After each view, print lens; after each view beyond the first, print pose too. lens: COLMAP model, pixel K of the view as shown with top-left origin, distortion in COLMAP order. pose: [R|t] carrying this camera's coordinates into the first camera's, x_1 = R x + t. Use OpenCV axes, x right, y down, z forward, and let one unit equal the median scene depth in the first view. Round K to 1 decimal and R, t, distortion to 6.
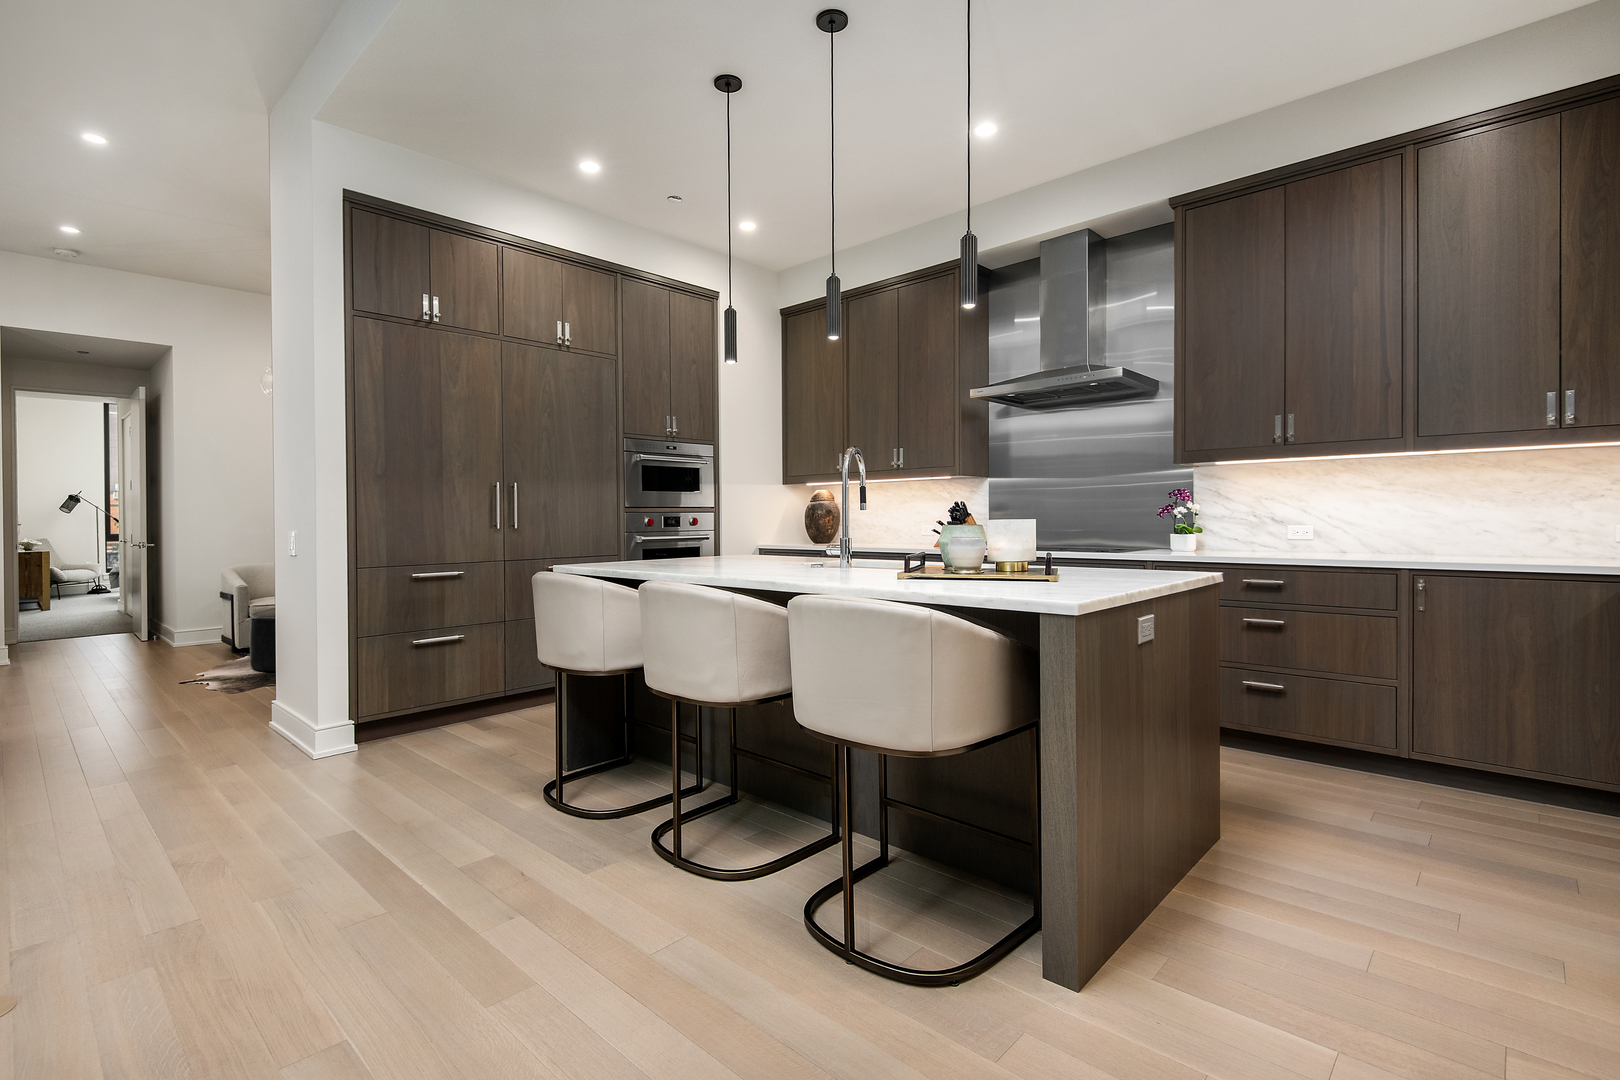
lens RADIAL K [[760.8, 0, 803.9], [0, 760.8, 531.6], [0, 0, 1]] dist [0.021529, -0.000278]
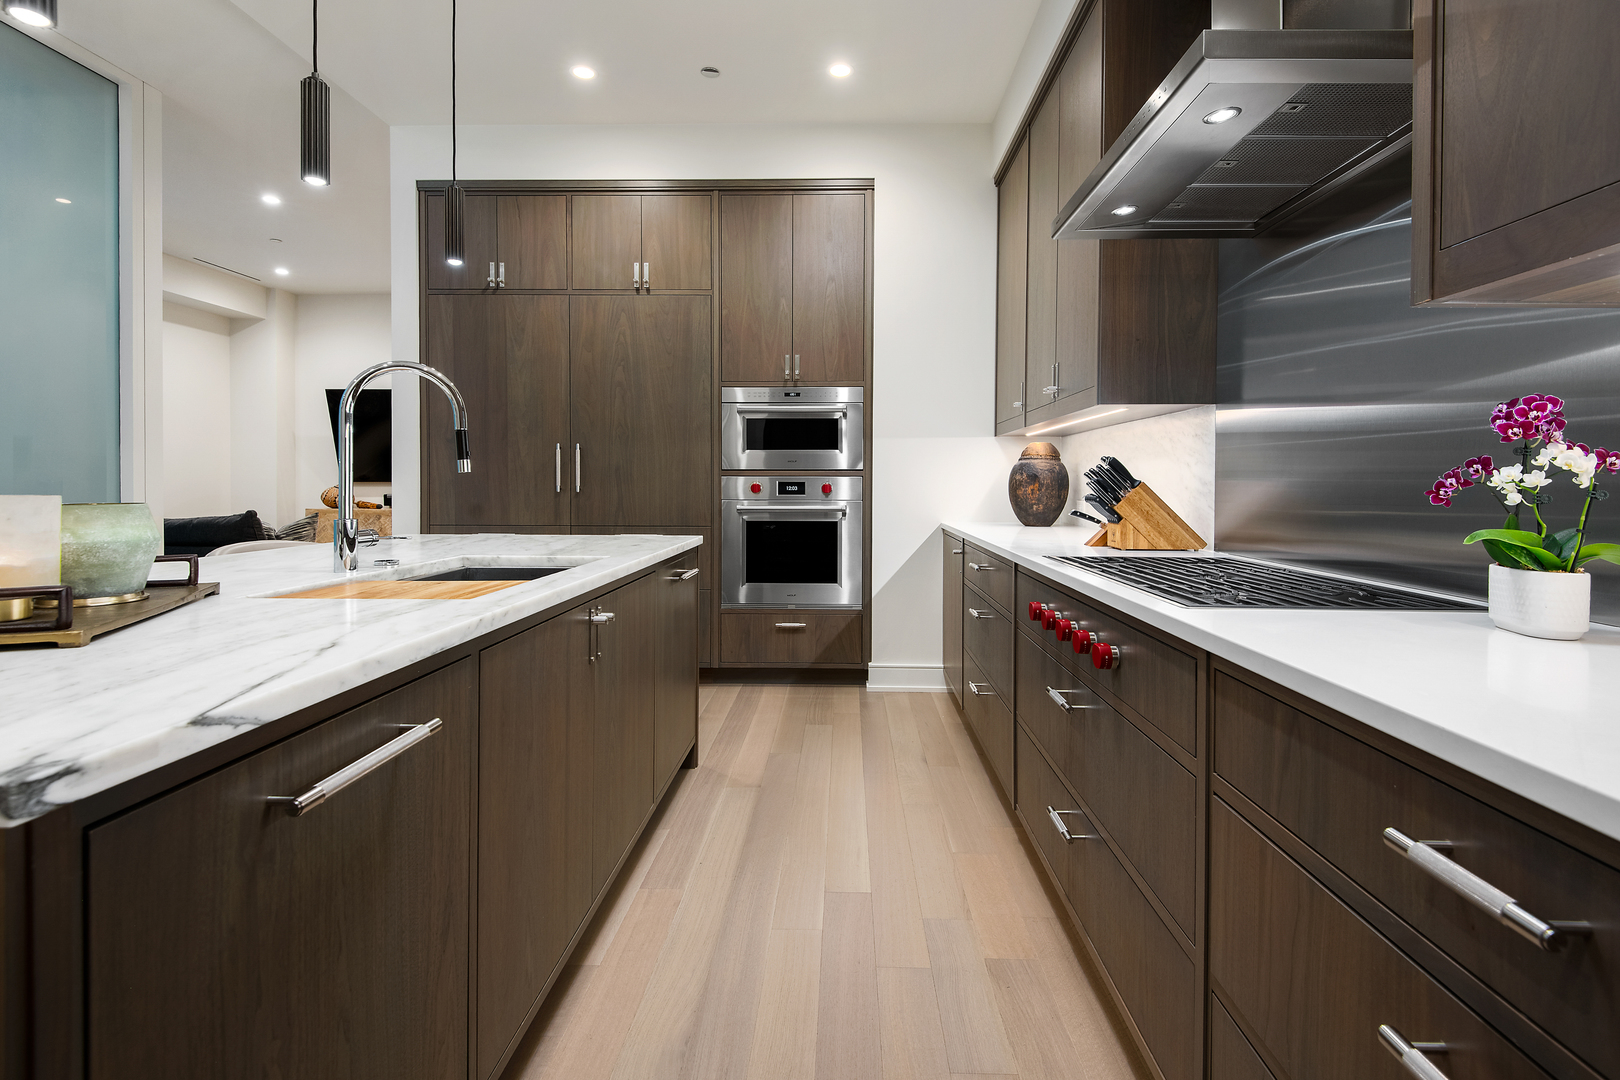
lens RADIAL K [[760.8, 0, 812.6], [0, 760.8, 489.9], [0, 0, 1]] dist [0.021529, -0.000278]
pose [[0.663512, 0.019076, -0.747922, 0.473231], [-0.024910, 0.999684, 0.003399, -0.015873], [0.747751, 0.016375, 0.663778, 0.542249]]
